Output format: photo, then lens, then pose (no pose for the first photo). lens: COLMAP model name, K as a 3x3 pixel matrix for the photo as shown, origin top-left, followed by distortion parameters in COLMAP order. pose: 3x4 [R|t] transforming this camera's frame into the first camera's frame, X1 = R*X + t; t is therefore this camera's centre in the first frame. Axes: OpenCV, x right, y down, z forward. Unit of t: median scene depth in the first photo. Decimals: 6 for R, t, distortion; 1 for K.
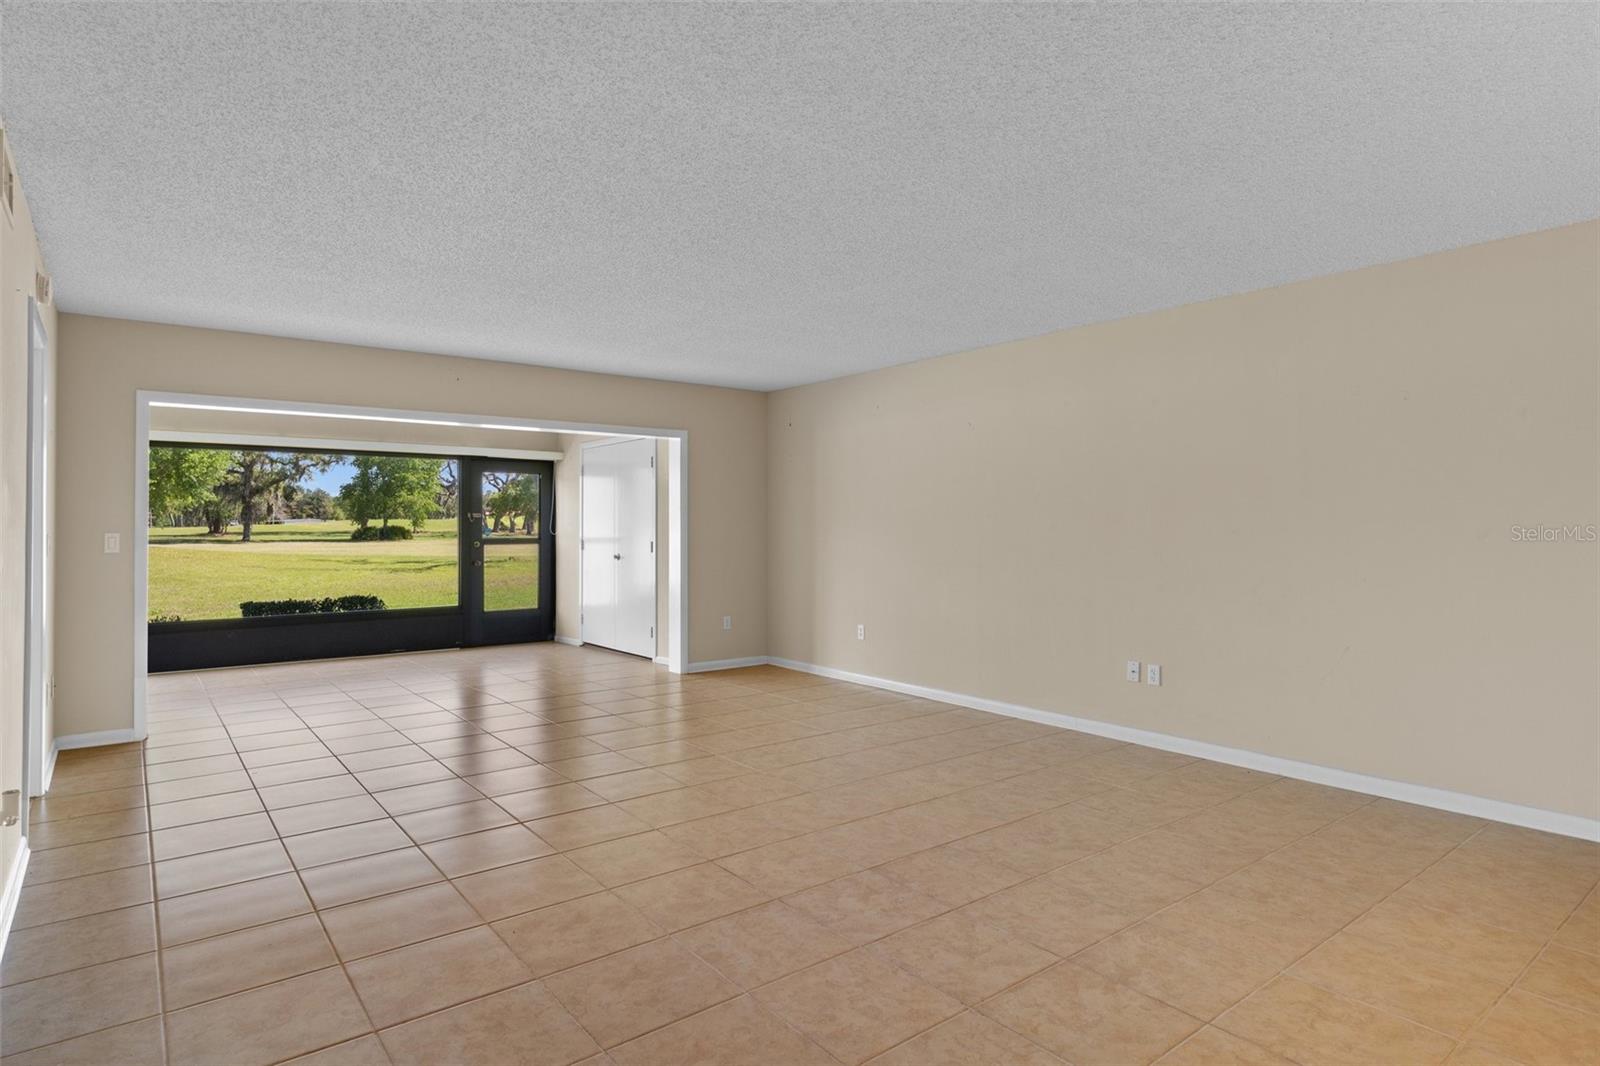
lens RADIAL K [[860.4, 0, 779.9], [0, 860.4, 517.8], [0, 0, 1]] dist [-0.000019, -0.000954]
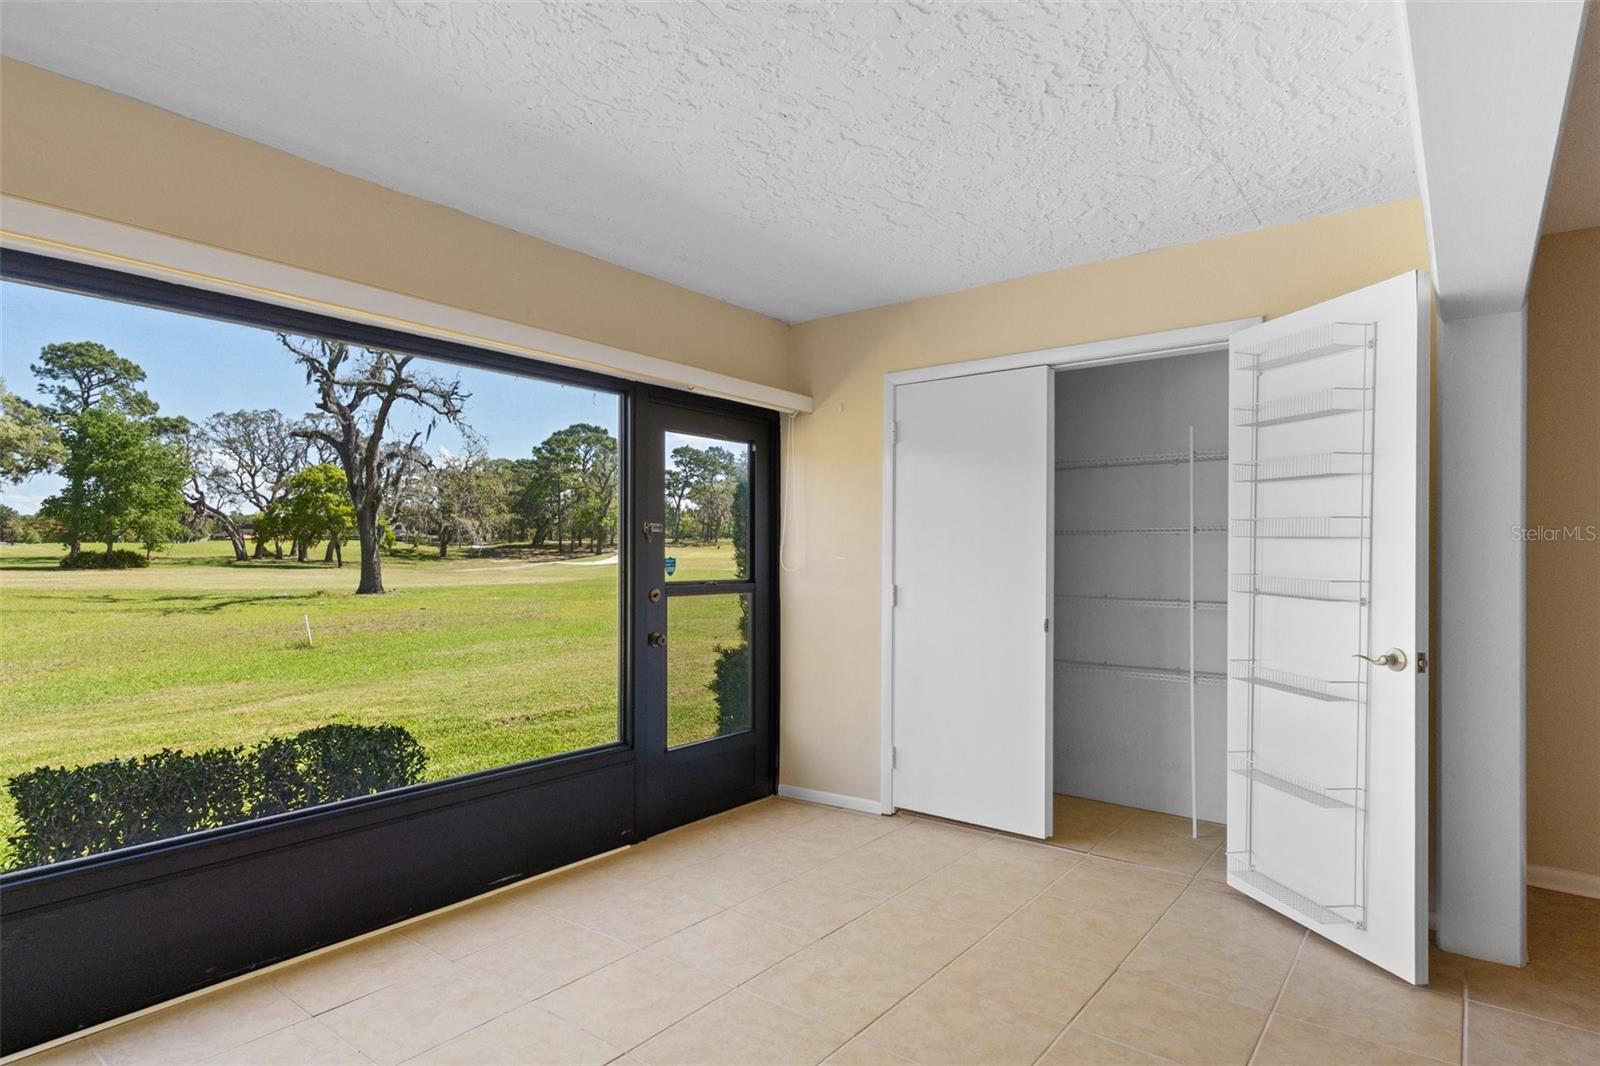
lens RADIAL K [[853.0, 0, 782.5], [0, 853.0, 555.3], [0, 0, 1]] dist [0.009556, -0.000943]
pose [[0.969487, 0.004998, 0.245093, -0.166805], [-0.007736, 0.999918, 0.010210, 0.002549], [-0.245022, -0.011795, 0.969446, 0.240723]]
